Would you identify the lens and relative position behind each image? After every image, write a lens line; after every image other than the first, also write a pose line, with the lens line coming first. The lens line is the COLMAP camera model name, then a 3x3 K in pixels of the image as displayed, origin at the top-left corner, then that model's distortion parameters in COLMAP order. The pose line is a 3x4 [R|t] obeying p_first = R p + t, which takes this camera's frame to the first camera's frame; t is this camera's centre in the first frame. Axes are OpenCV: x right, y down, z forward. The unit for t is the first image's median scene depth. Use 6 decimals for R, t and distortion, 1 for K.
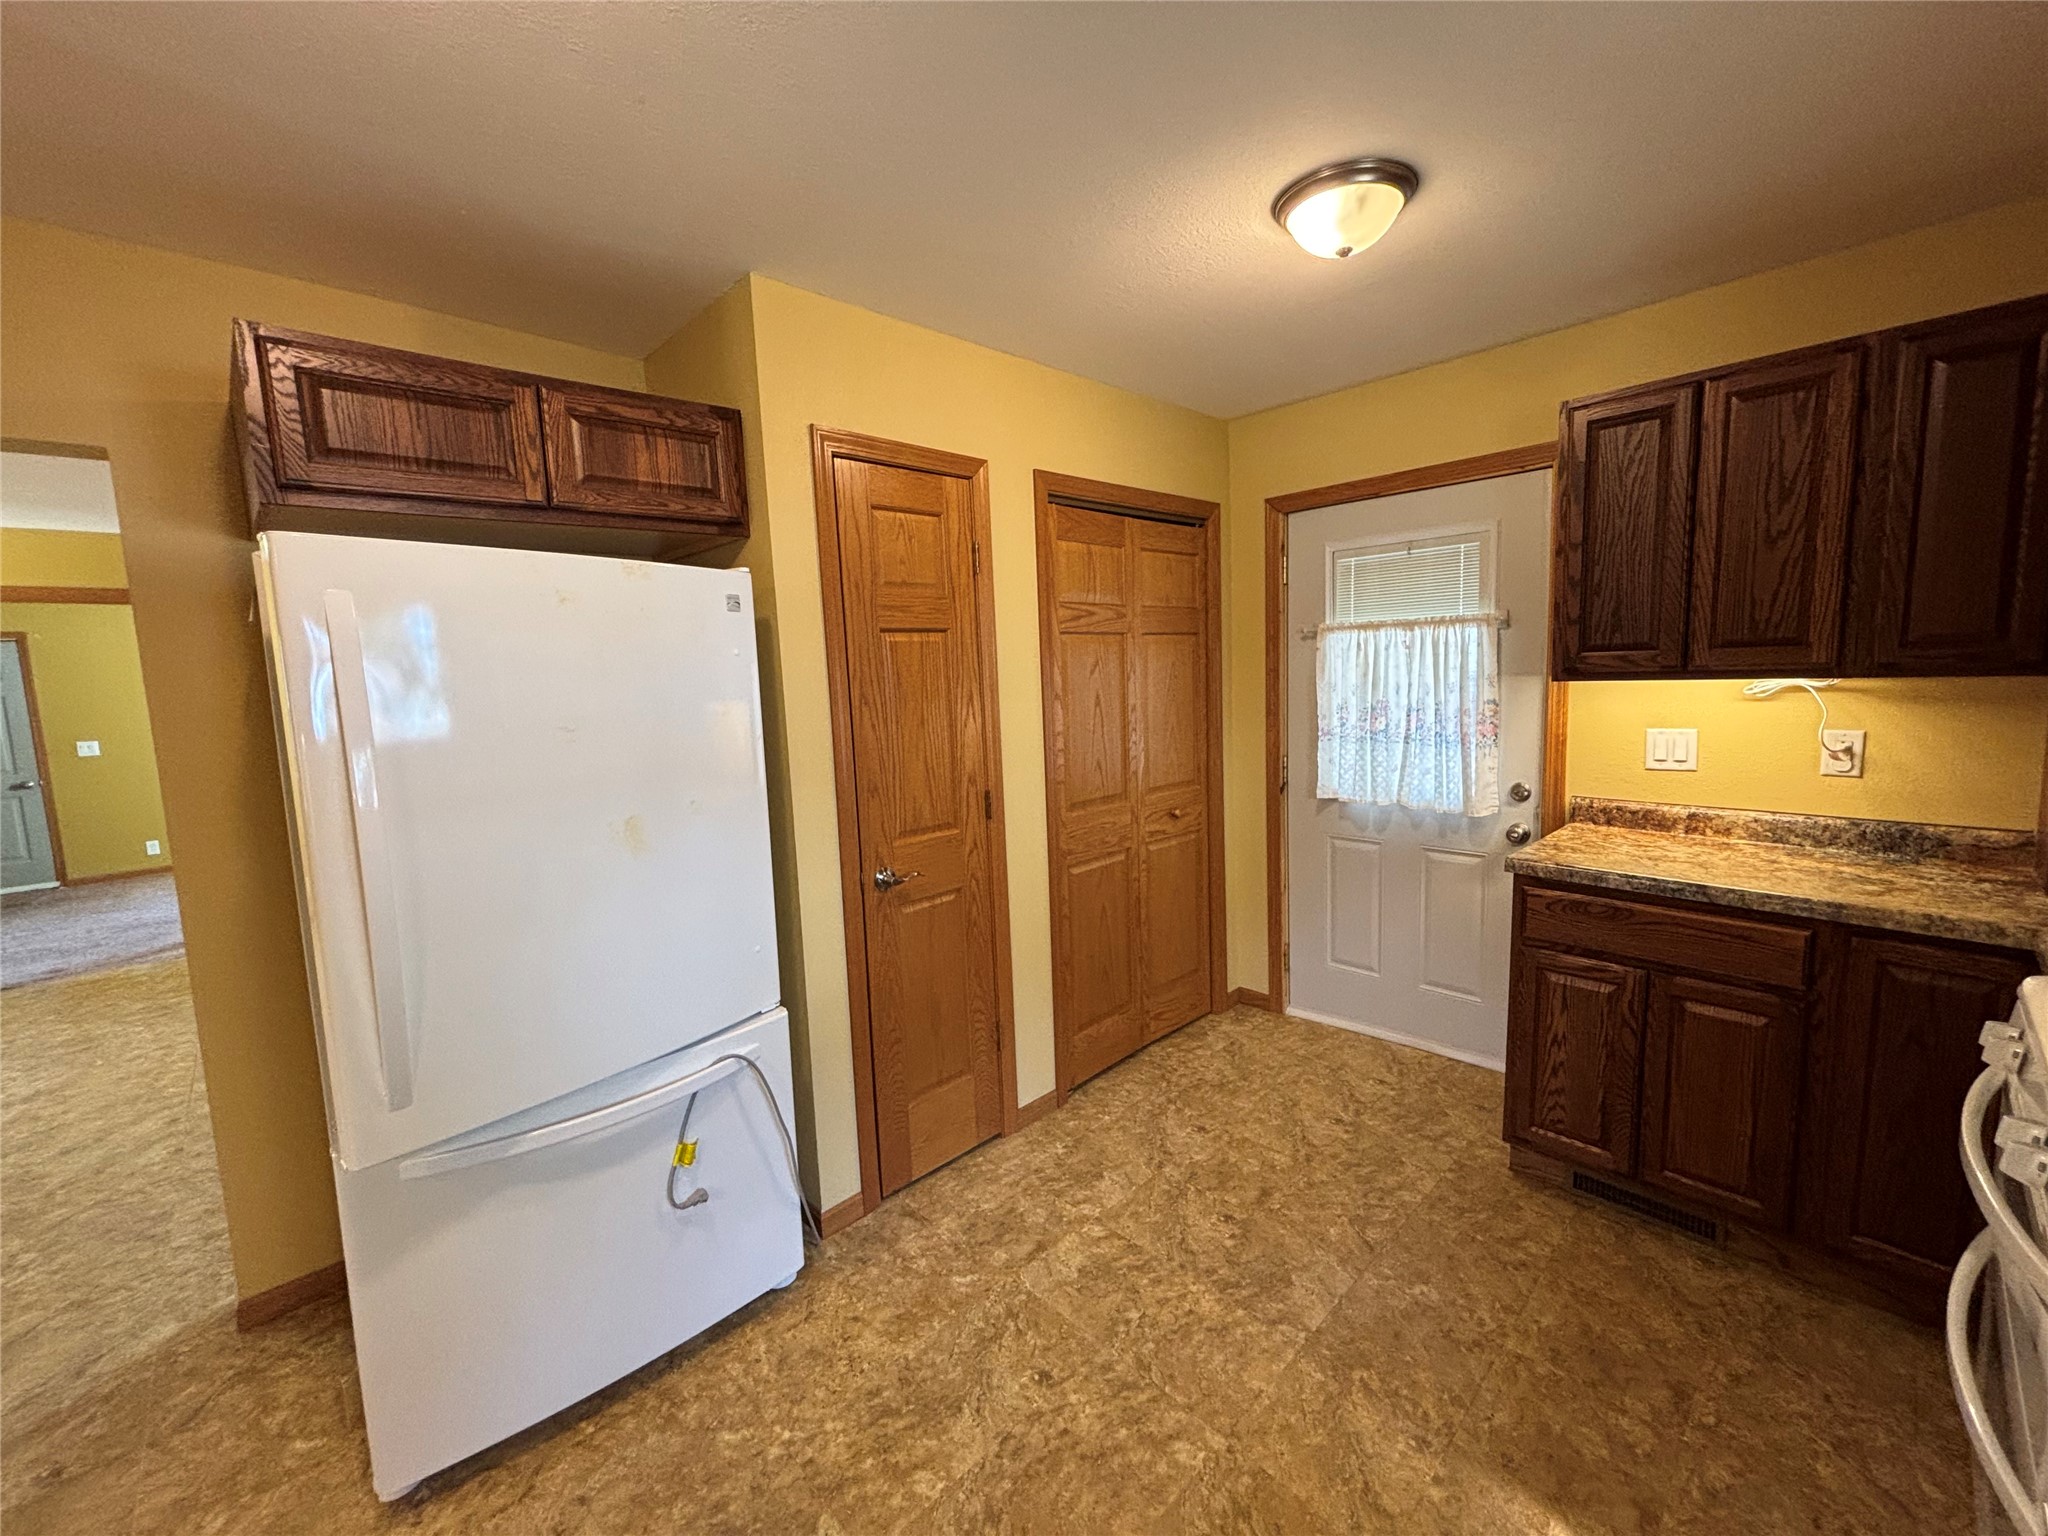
lens RADIAL K [[821.9, 0, 1026.2], [0, 821.9, 764.8], [0, 0, 1]] dist [0.000294, 0.000023]
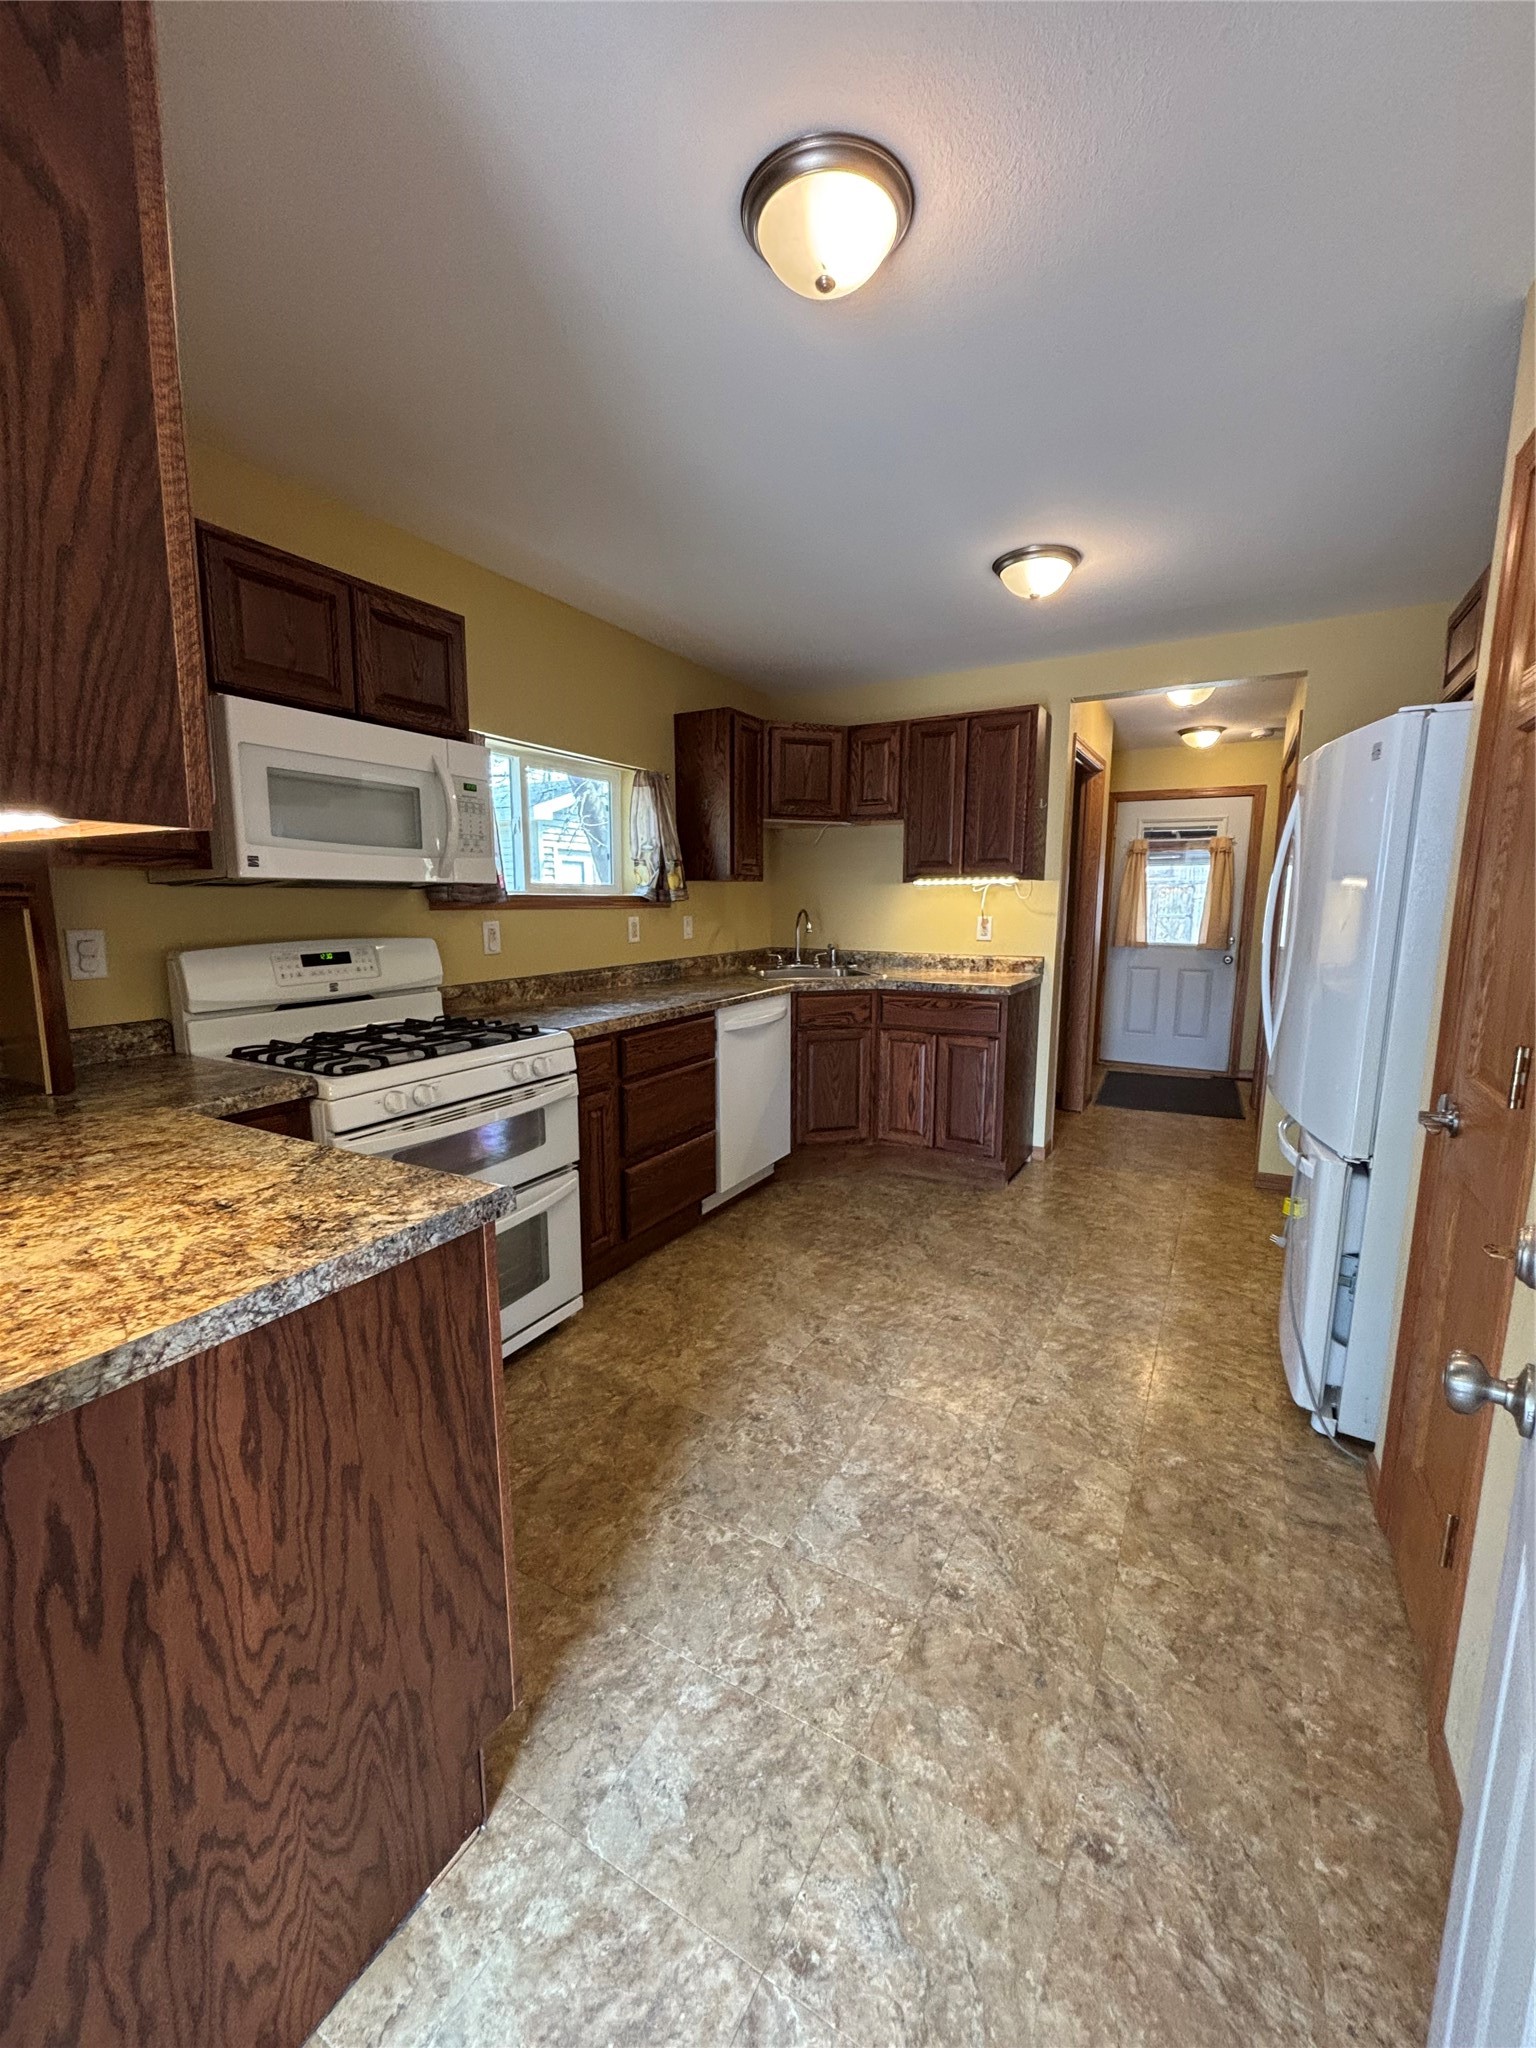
lens RADIAL K [[821.9, 0, 764.7], [0, 821.9, 1019.6], [0, 0, 1]] dist [0.000294, 0.000023]
pose [[-0.957619, 0.077713, -0.277356, 0.575587], [-0.000267, 0.962676, 0.270656, -0.127229], [0.288037, 0.259259, -0.921856, 1.515466]]
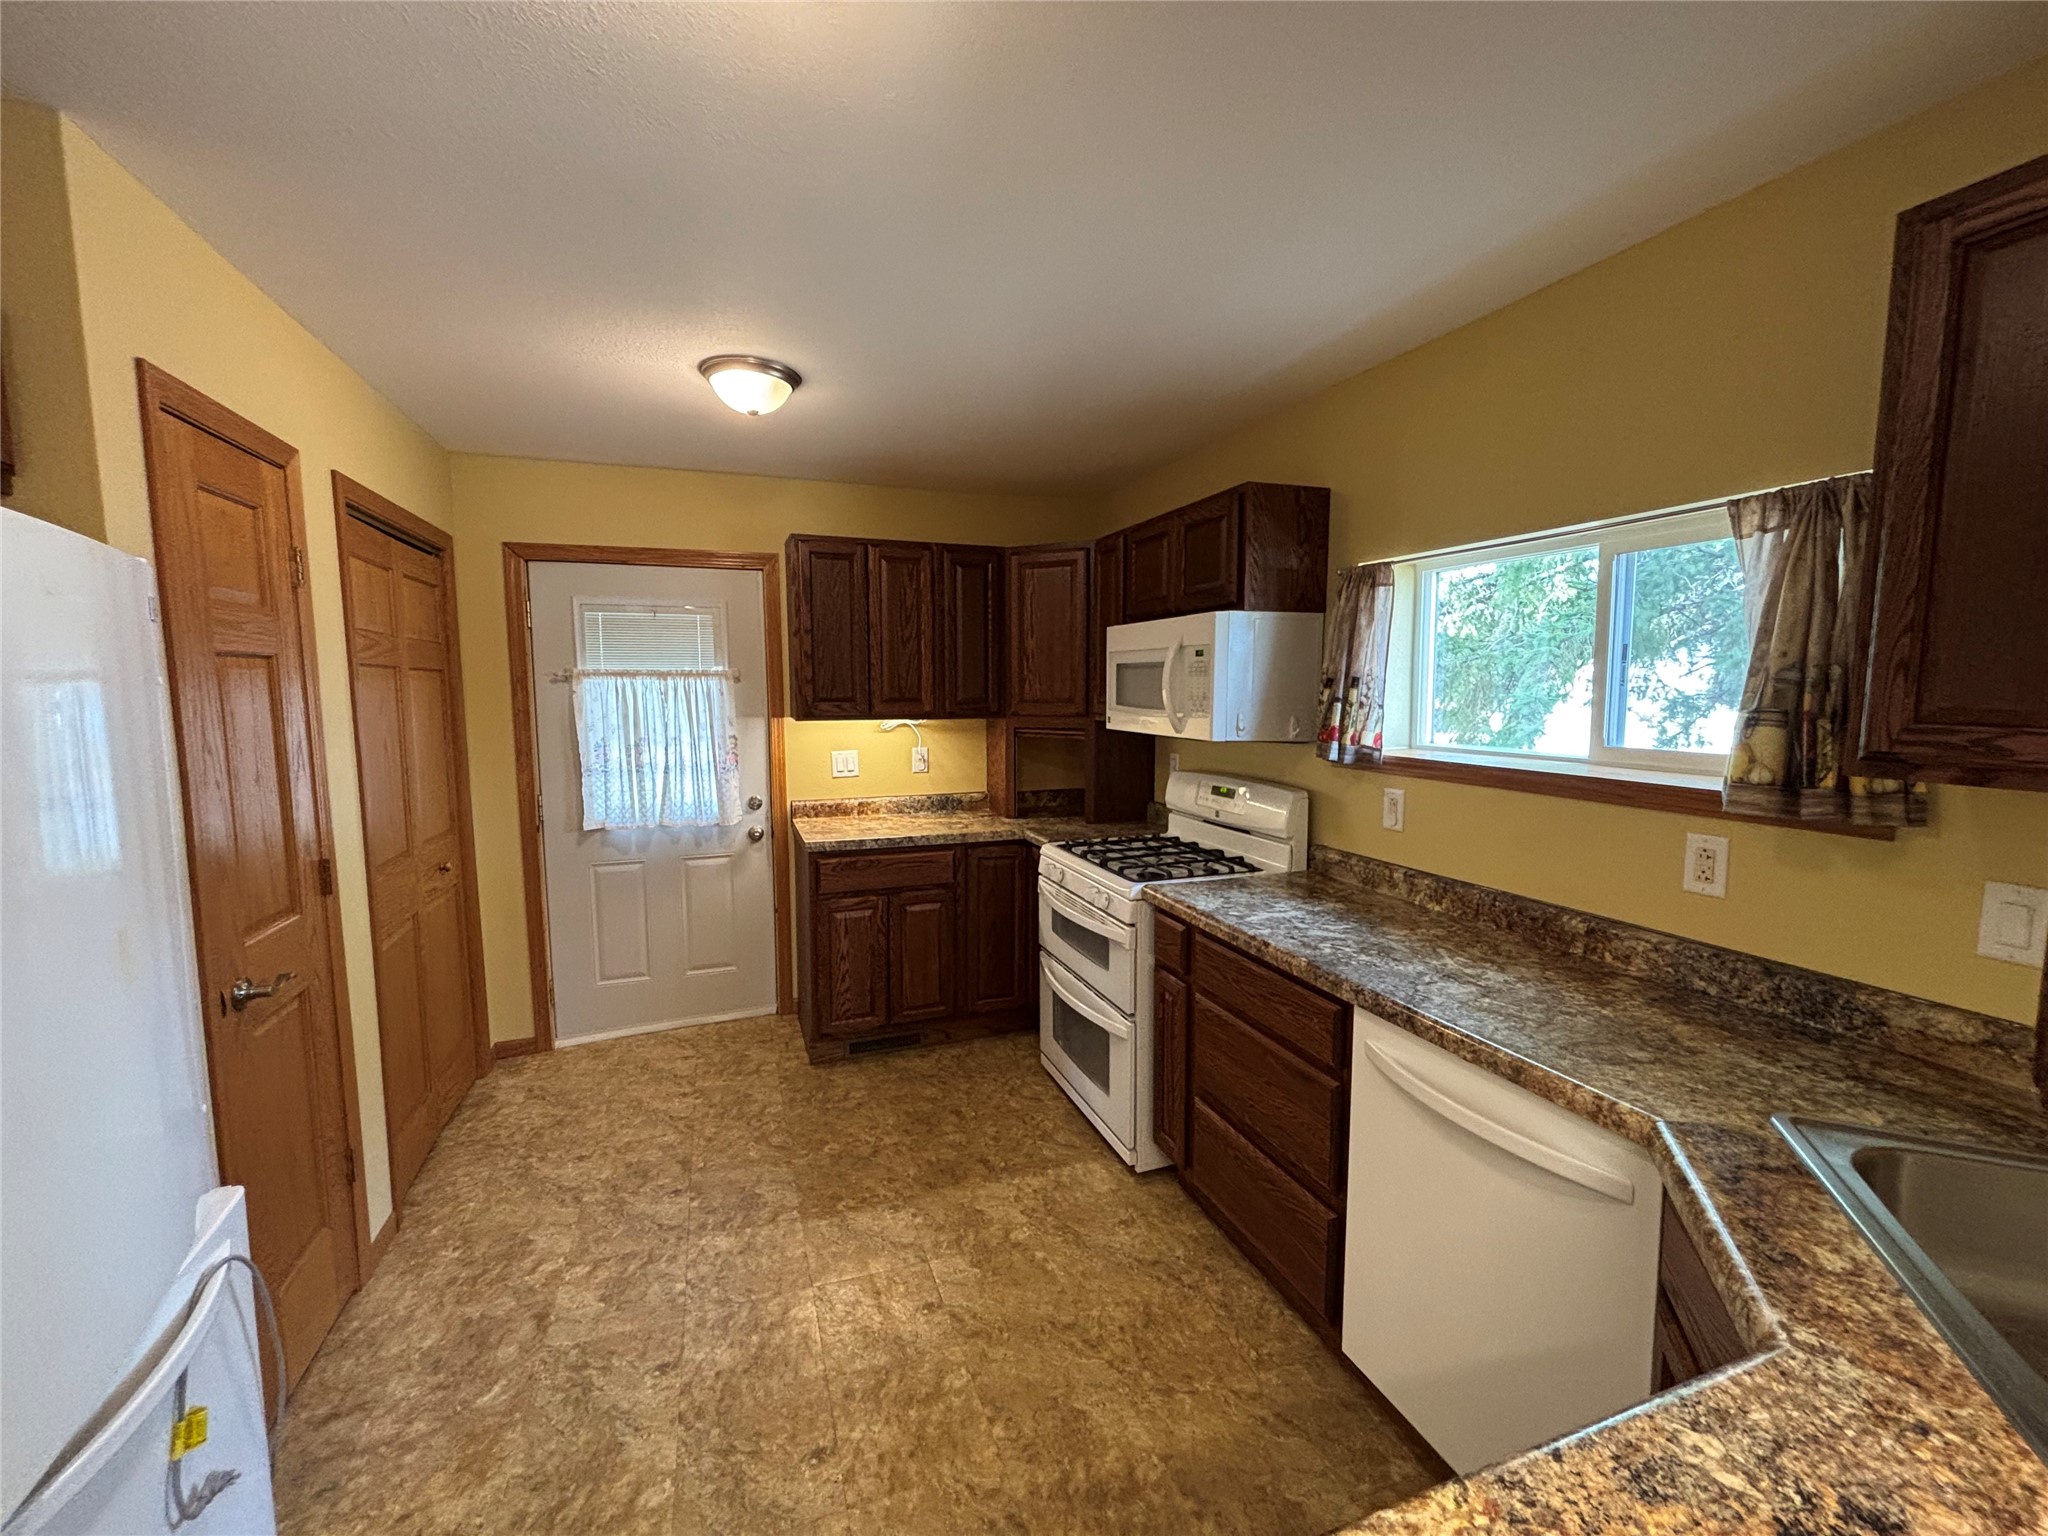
lens RADIAL K [[821.9, 0, 1027.4], [0, 821.9, 762.0], [0, 0, 1]] dist [0.000294, 0.000023]
pose [[0.393707, -0.047756, 0.917995, -0.589902], [0.096710, 0.995259, 0.010298, -0.004977], [-0.914134, 0.084725, 0.396459, 0.058895]]
